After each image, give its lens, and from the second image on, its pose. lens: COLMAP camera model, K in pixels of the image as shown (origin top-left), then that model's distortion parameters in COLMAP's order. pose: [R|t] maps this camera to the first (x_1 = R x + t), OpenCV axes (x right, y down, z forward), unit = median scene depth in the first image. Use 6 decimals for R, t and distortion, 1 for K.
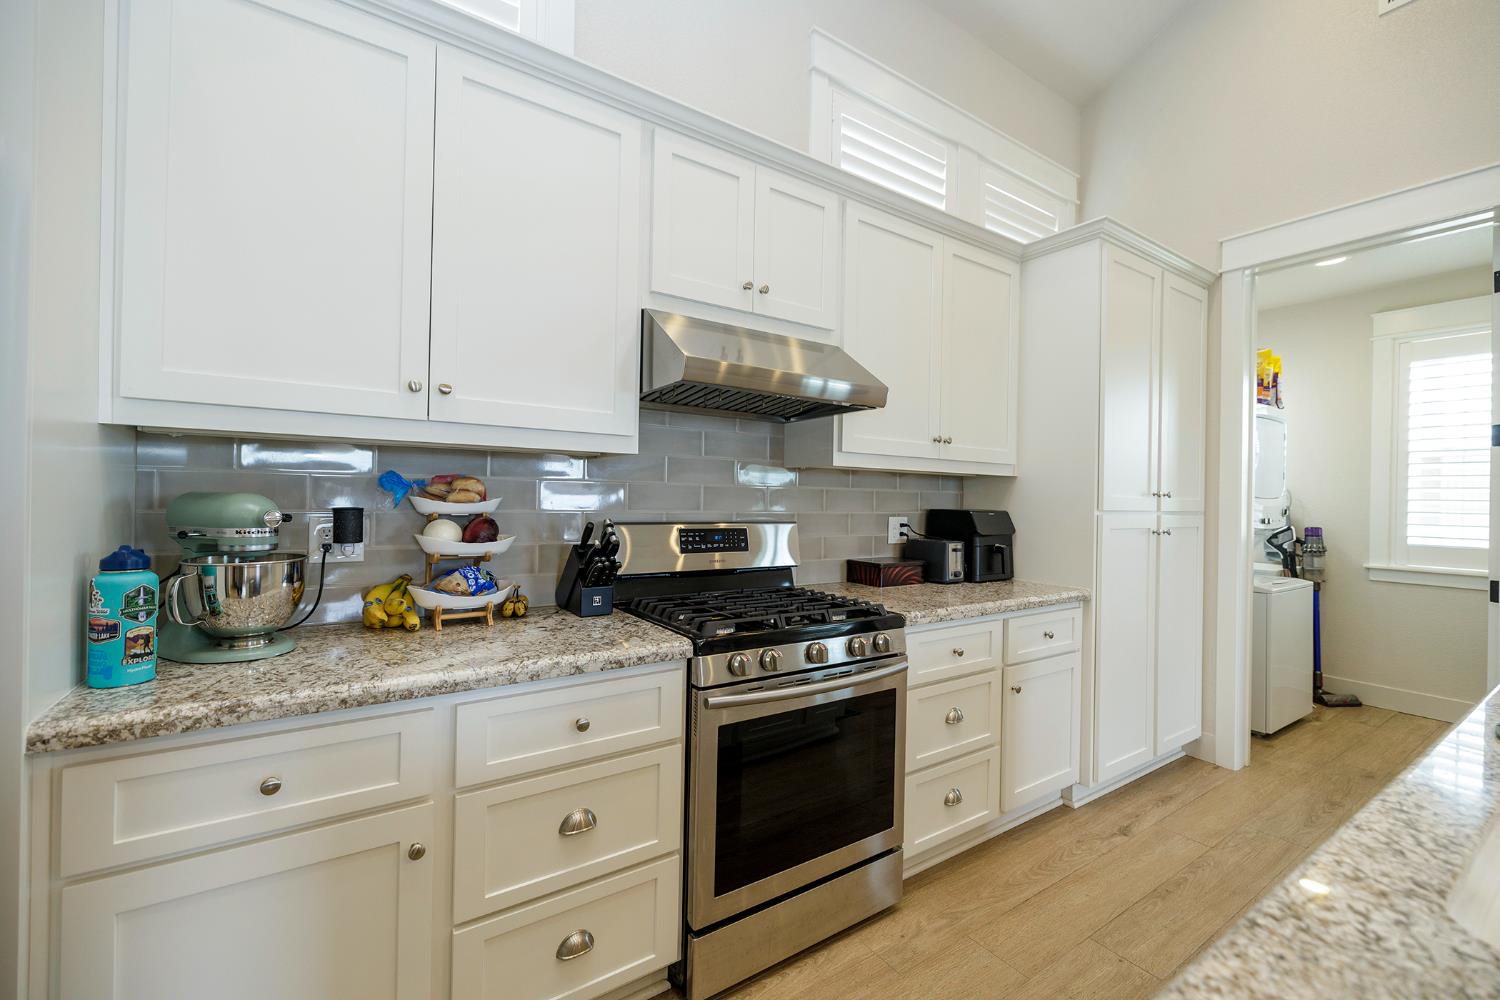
lens RADIAL K [[630.2, 0, 753.4], [0, 630.2, 494.8], [0, 0, 1]] dist [0.000185, 0.000517]
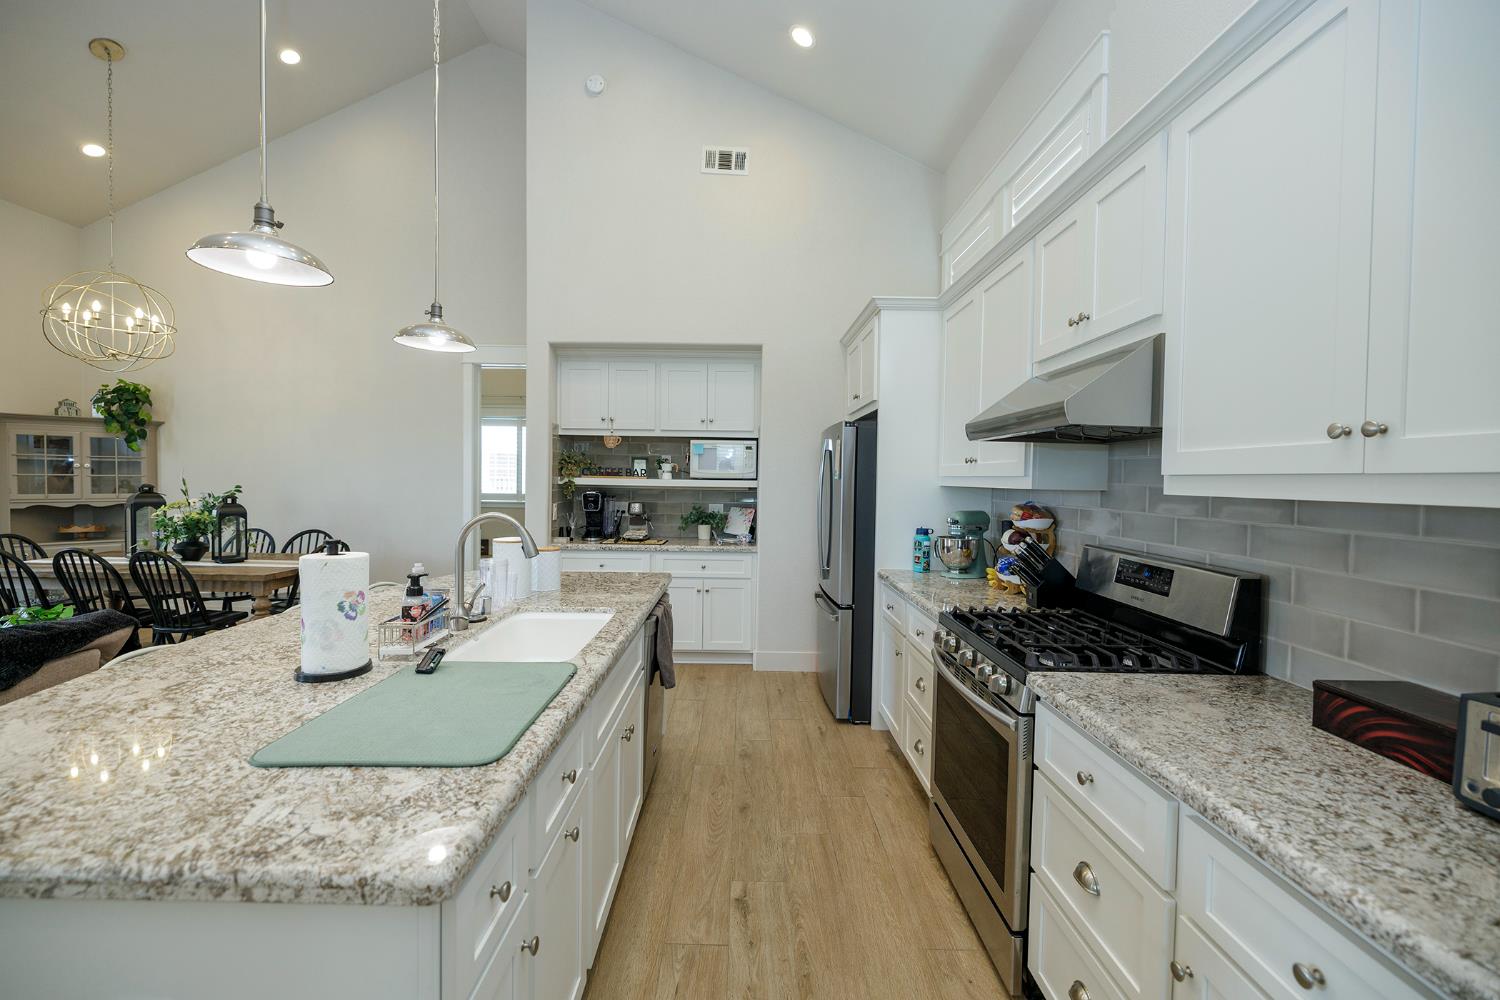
lens RADIAL K [[630.2, 0, 743.5], [0, 630.2, 491.1], [0, 0, 1]] dist [0.000185, 0.000517]
pose [[-0.564468, -0.008889, -0.825407, 1.292005], [-0.023356, 0.999714, 0.005206, -0.055301], [0.825124, 0.022217, -0.564514, 1.300020]]
